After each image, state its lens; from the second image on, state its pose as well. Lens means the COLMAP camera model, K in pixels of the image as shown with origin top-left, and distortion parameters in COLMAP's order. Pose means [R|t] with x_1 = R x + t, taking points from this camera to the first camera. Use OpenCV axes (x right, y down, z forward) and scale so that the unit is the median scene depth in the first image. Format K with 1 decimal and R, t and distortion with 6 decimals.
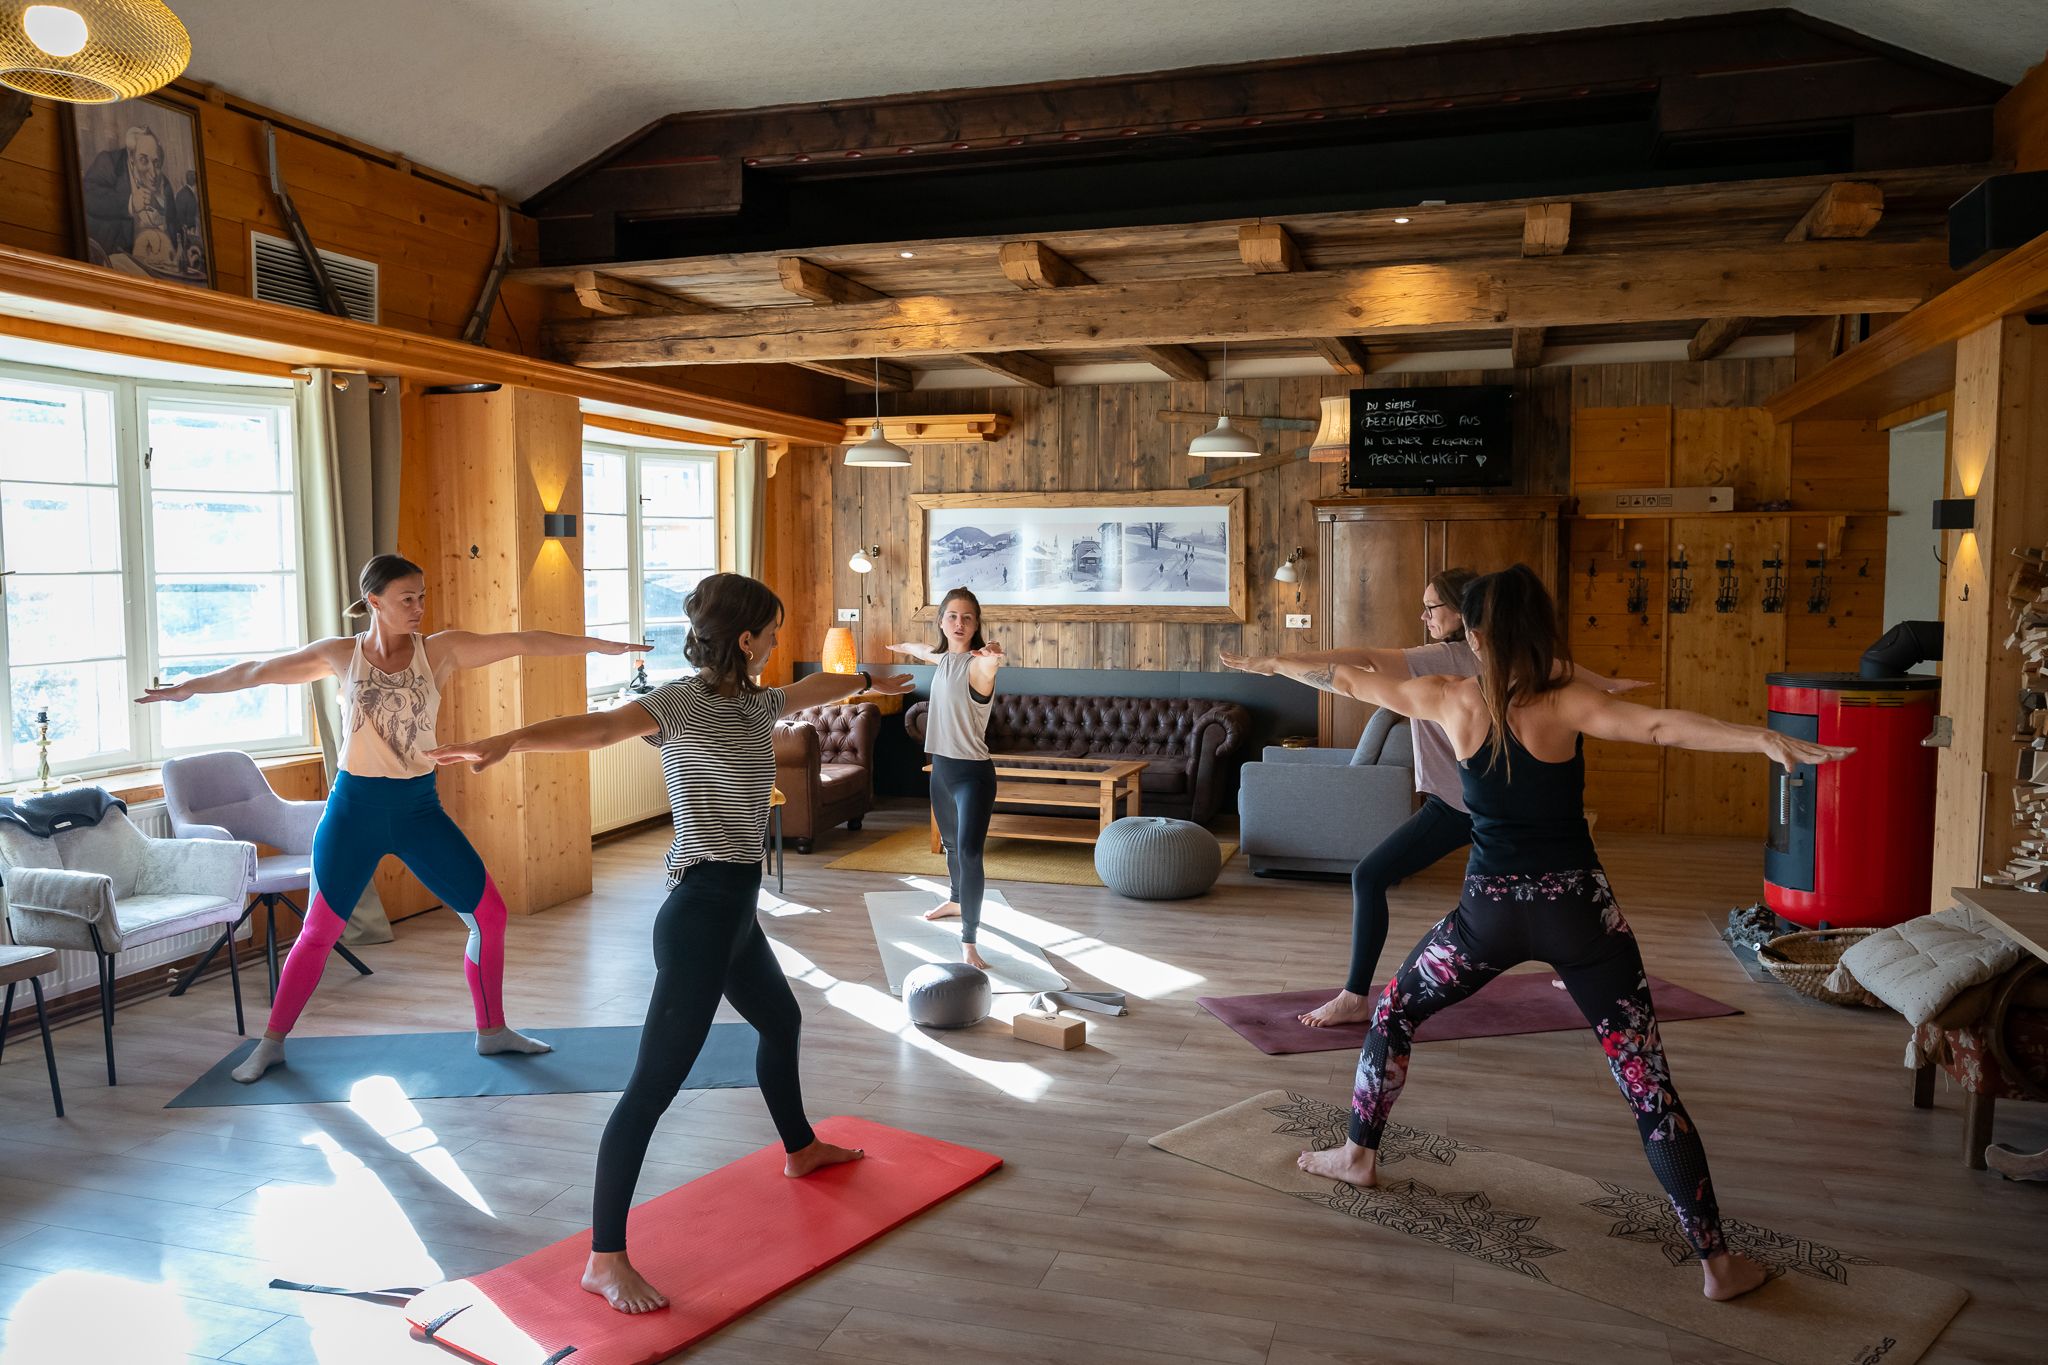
lens RADIAL K [[1548.0, 0, 1028.6], [0, 1548.0, 682.6], [0, 0, 1]] dist [0.037803, 0.002873]
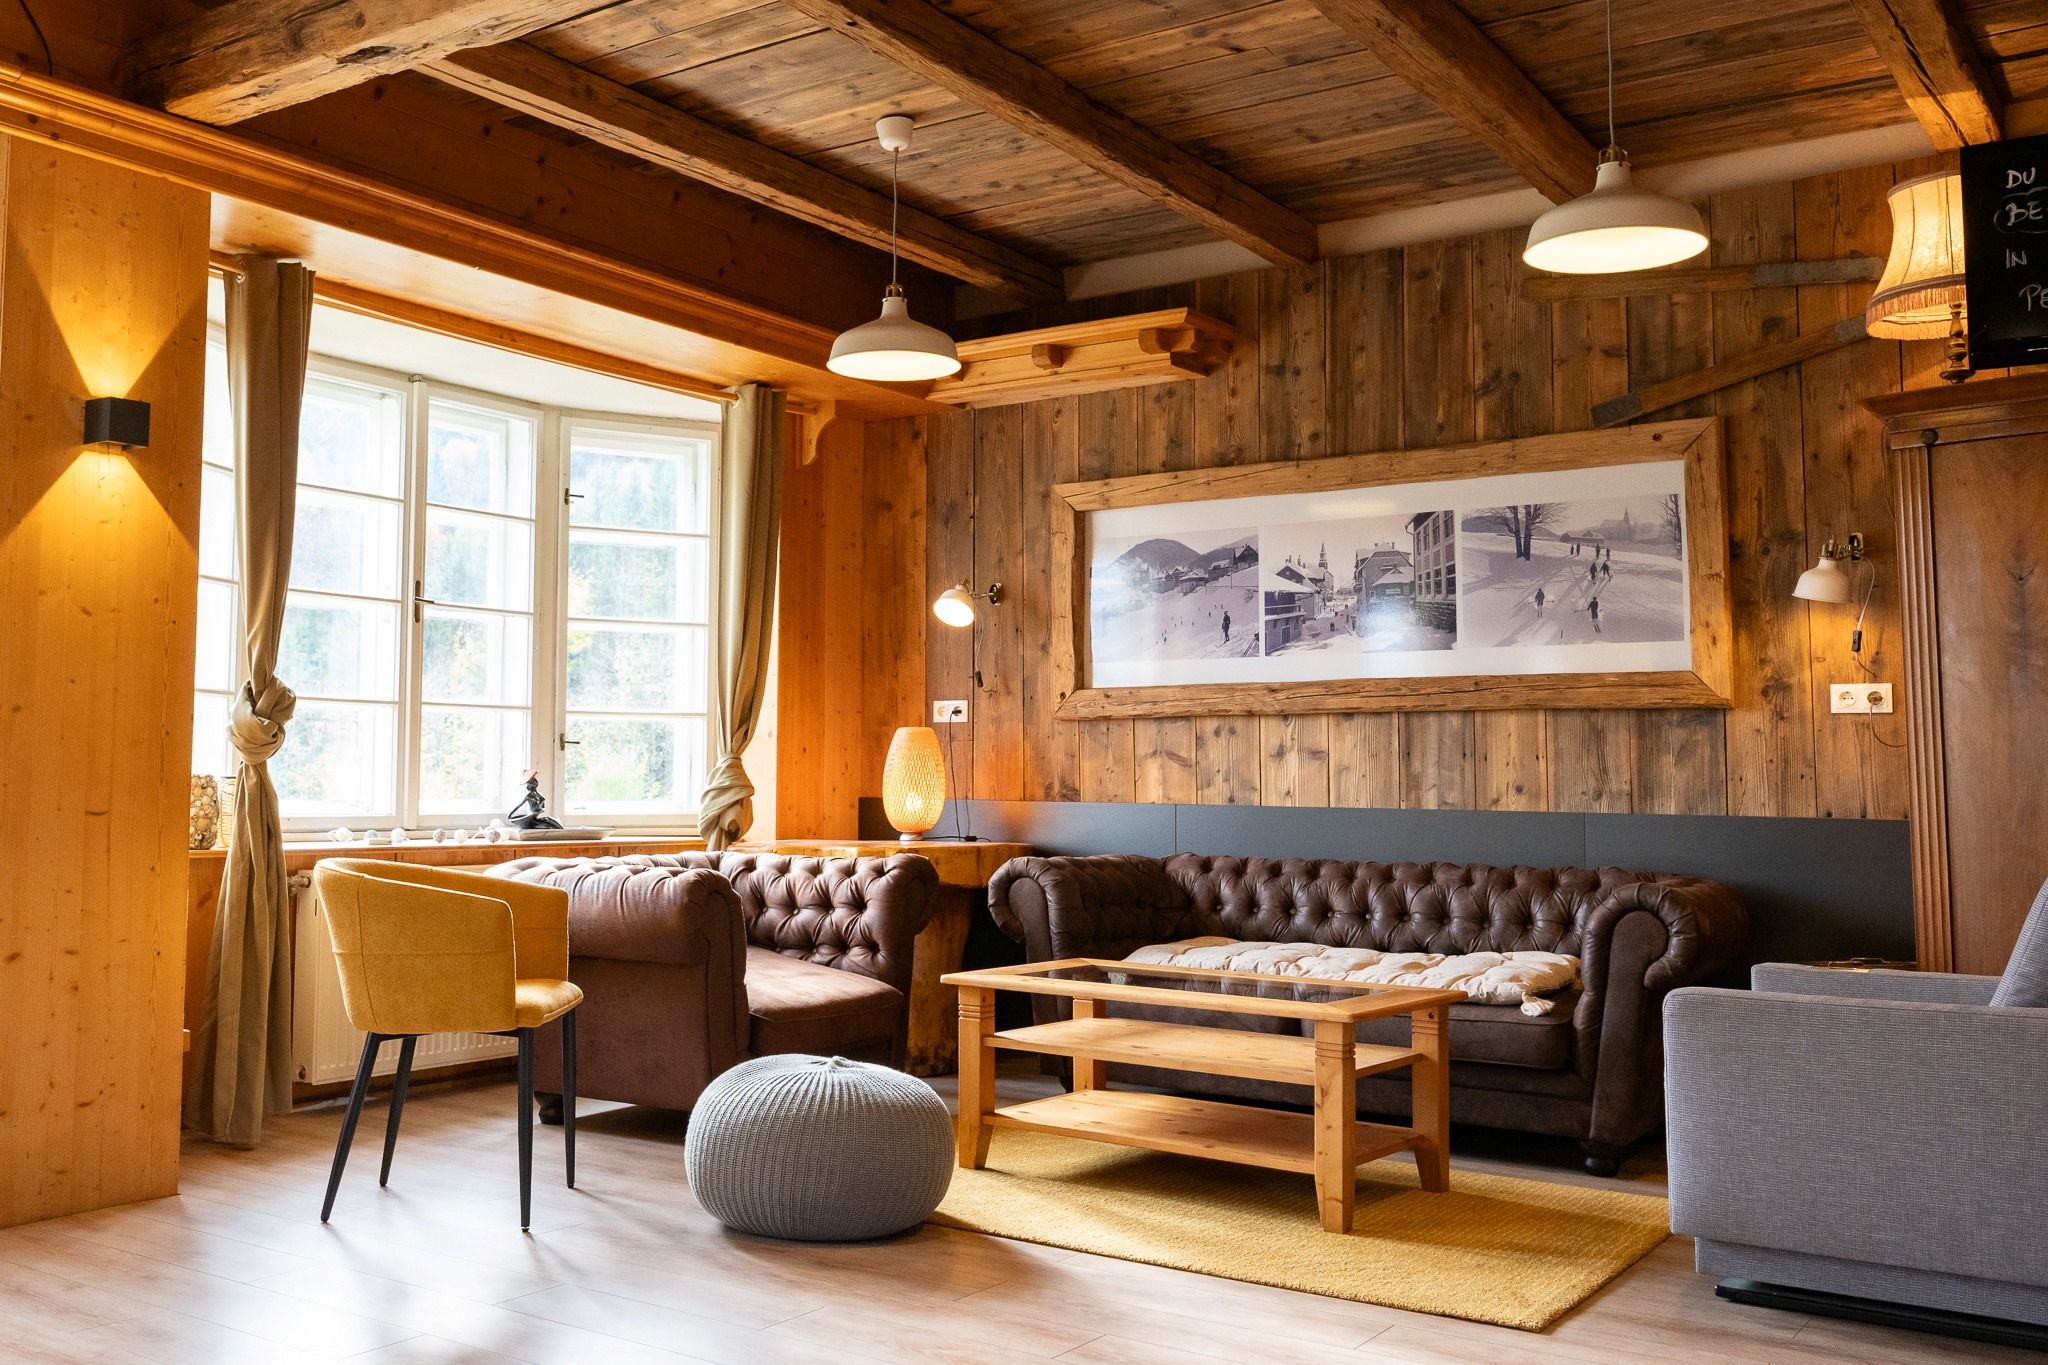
lens RADIAL K [[1762.0, 0, 944.1], [0, 1762.0, 681.6], [0, 0, 1]] dist [0.016338, -0.001560]
pose [[0.937339, -0.018078, -0.347949, 0.111173], [-0.035710, 0.988410, -0.147551, 0.042844], [0.346583, 0.150731, 0.925829, 0.467468]]
